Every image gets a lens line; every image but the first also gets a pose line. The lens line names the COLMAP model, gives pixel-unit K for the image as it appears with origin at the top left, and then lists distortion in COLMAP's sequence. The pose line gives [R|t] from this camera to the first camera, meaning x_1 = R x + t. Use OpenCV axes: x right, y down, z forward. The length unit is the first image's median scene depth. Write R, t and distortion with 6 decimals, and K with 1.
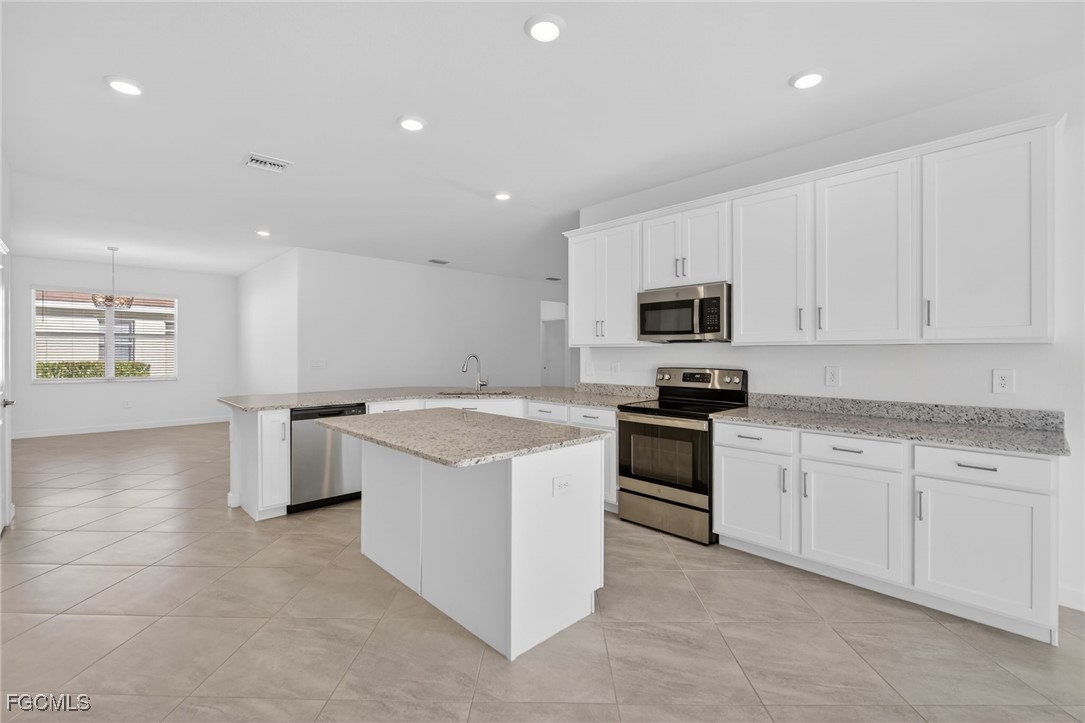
lens RADIAL K [[489.4, 0, 569.6], [0, 489.4, 360.2], [0, 0, 1]] dist [-0.011684, 0.000673]
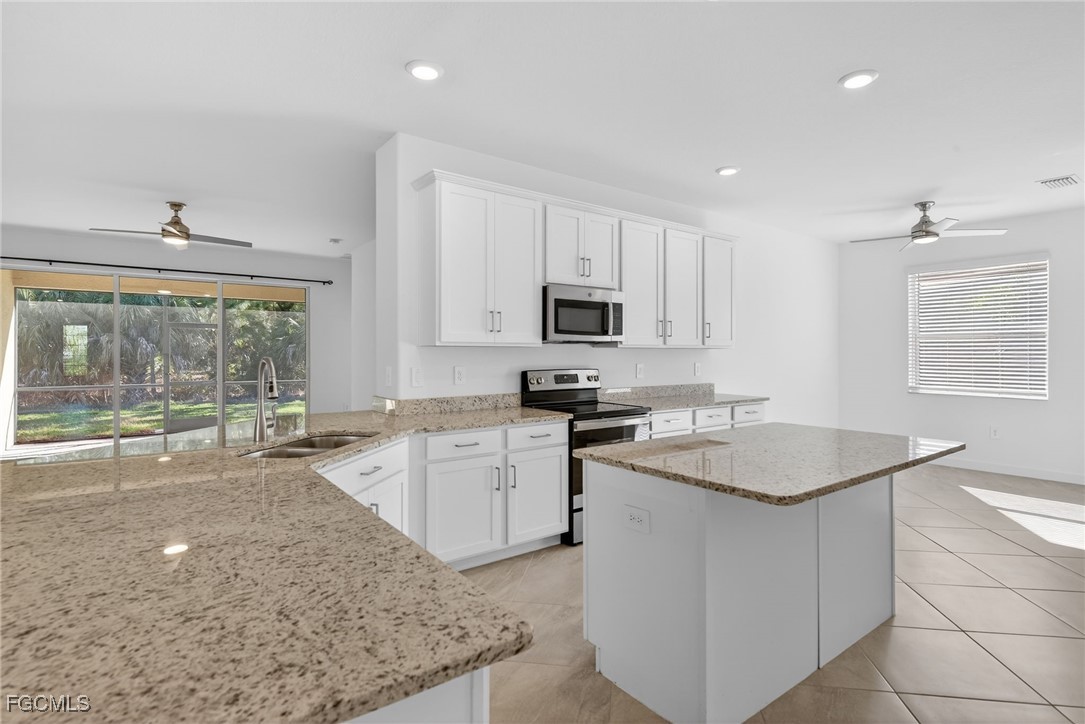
lens RADIAL K [[532.9, 0, 570.7], [0, 532.9, 351.8], [0, 0, 1]] dist [-0.021110, -0.002633]
pose [[0.108260, 0.008072, 0.994090, -0.515626], [0.020681, 0.999732, -0.010370, -0.004859], [-0.993907, 0.021682, 0.108064, 0.563985]]
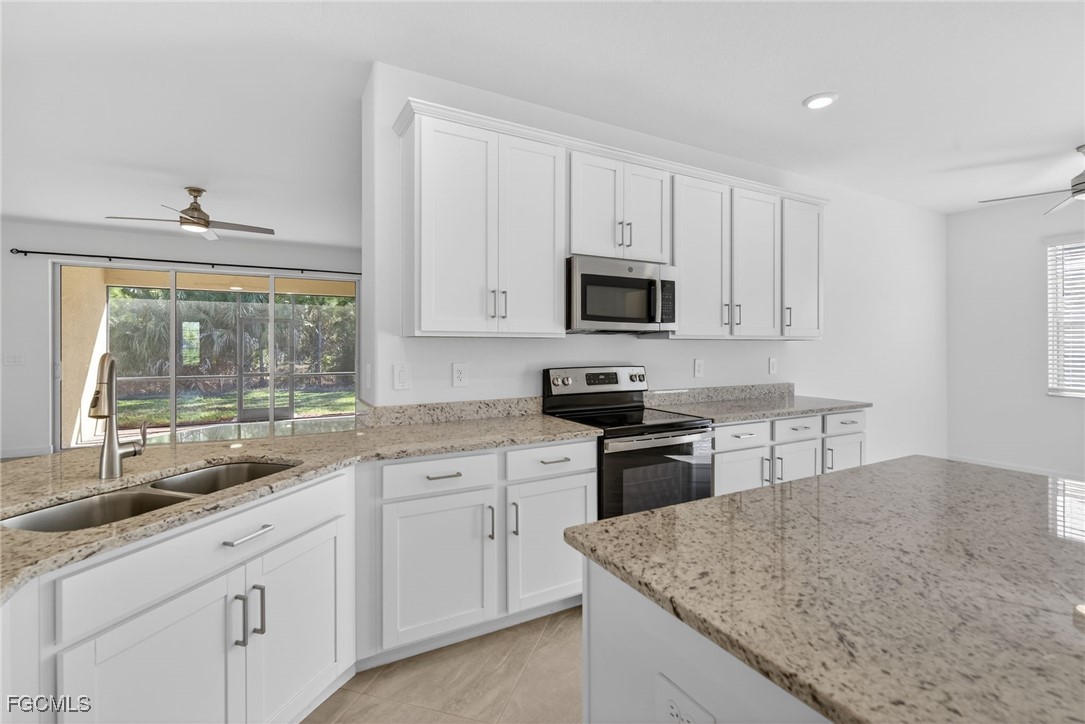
lens RADIAL K [[489.4, 0, 554.8], [0, 489.4, 343.6], [0, 0, 1]] dist [-0.011684, 0.000673]
pose [[0.266965, 0.009969, 0.963655, -0.324416], [0.019984, 0.999674, -0.015878, -0.005867], [-0.963499, 0.023496, 0.266678, 0.557487]]
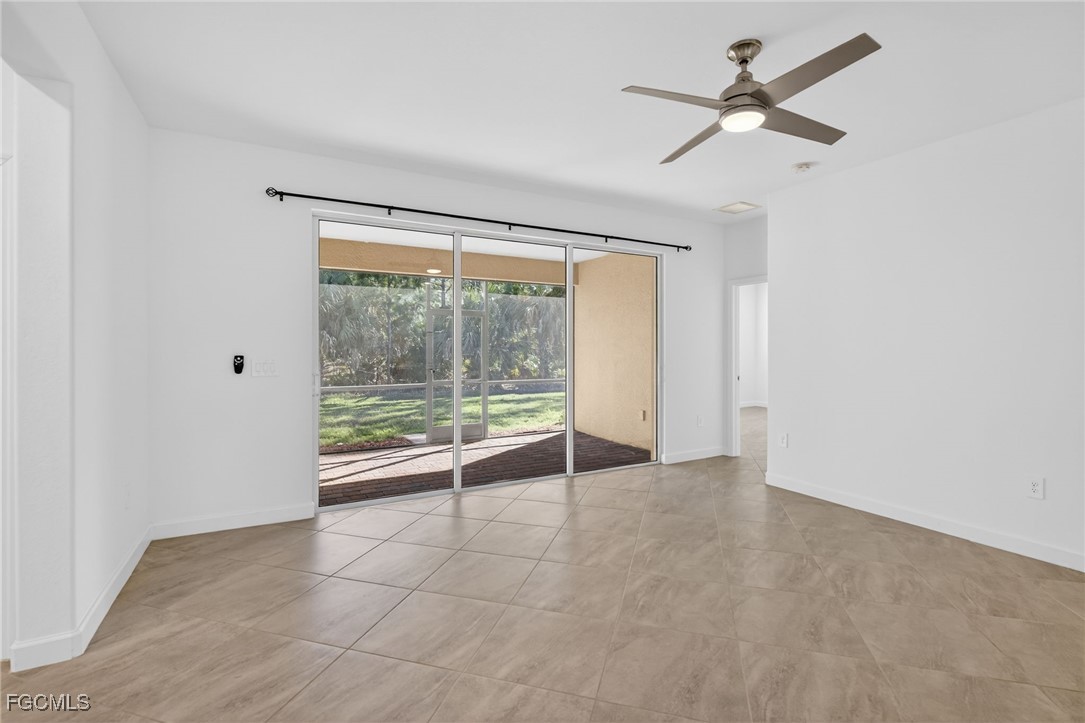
lens RADIAL K [[489.4, 0, 544.9], [0, 489.4, 353.4], [0, 0, 1]] dist [-0.011684, 0.000673]
pose [[0.278969, -0.007809, 0.960268, -0.182878], [0.017438, 0.999843, 0.003064, -0.022715], [-0.960142, 0.015890, 0.279062, 1.284831]]
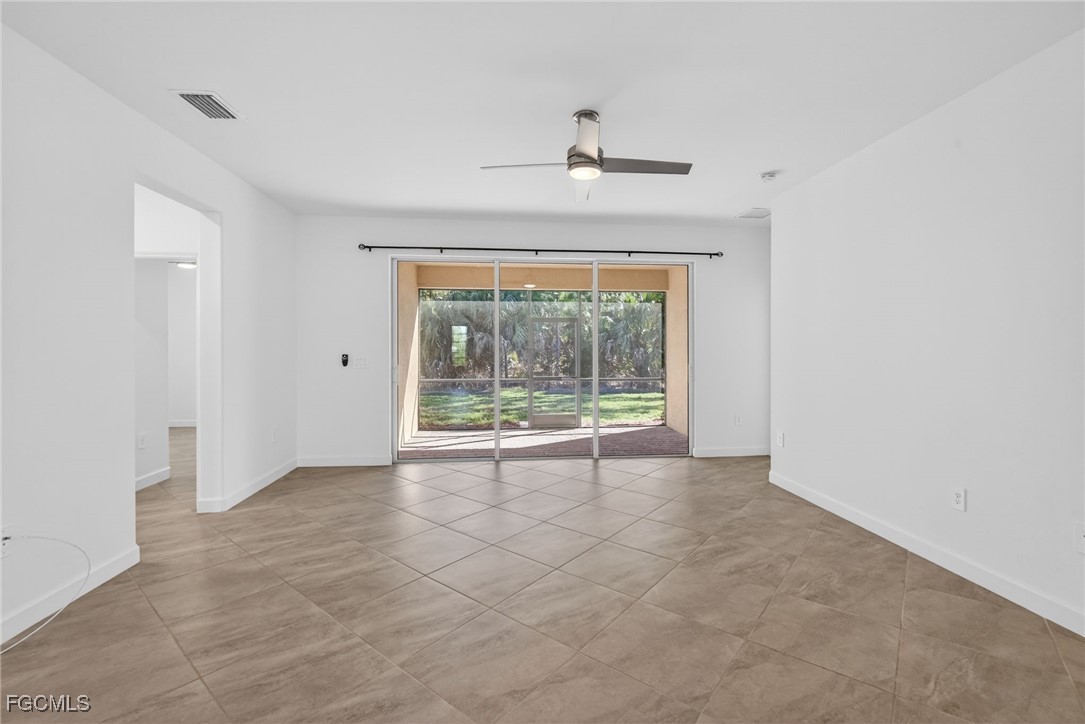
lens RADIAL K [[469.0, 0, 546.5], [0, 469.0, 354.6], [0, 0, 1]] dist [-0.006842, -0.000248]
pose [[0.629947, -0.005765, 0.776617, -0.164585], [0.013255, 0.999907, -0.003329, -0.017252], [-0.776525, 0.012391, 0.629964, 0.988780]]
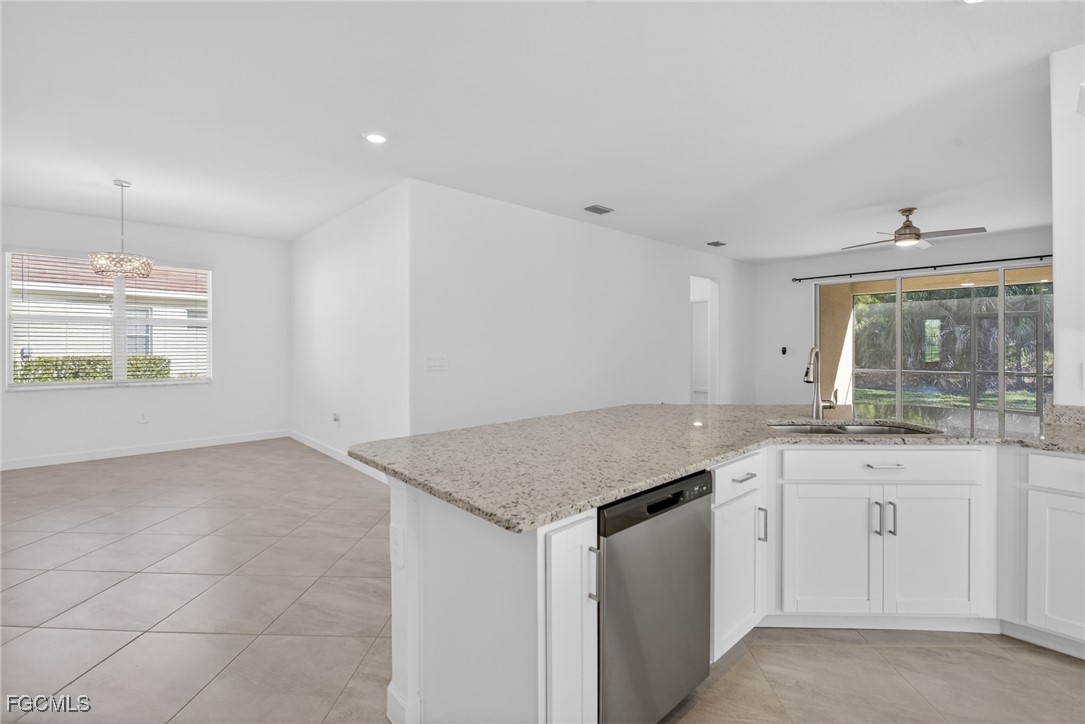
lens RADIAL K [[477.9, 0, 542.6], [0, 477.9, 349.5], [0, 0, 1]] dist [-0.007669, 0.001879]
pose [[0.999121, 0.002524, -0.041851, -0.372712], [-0.002972, 0.999939, -0.010646, -0.002456], [0.041822, 0.010761, 0.999067, 0.410250]]
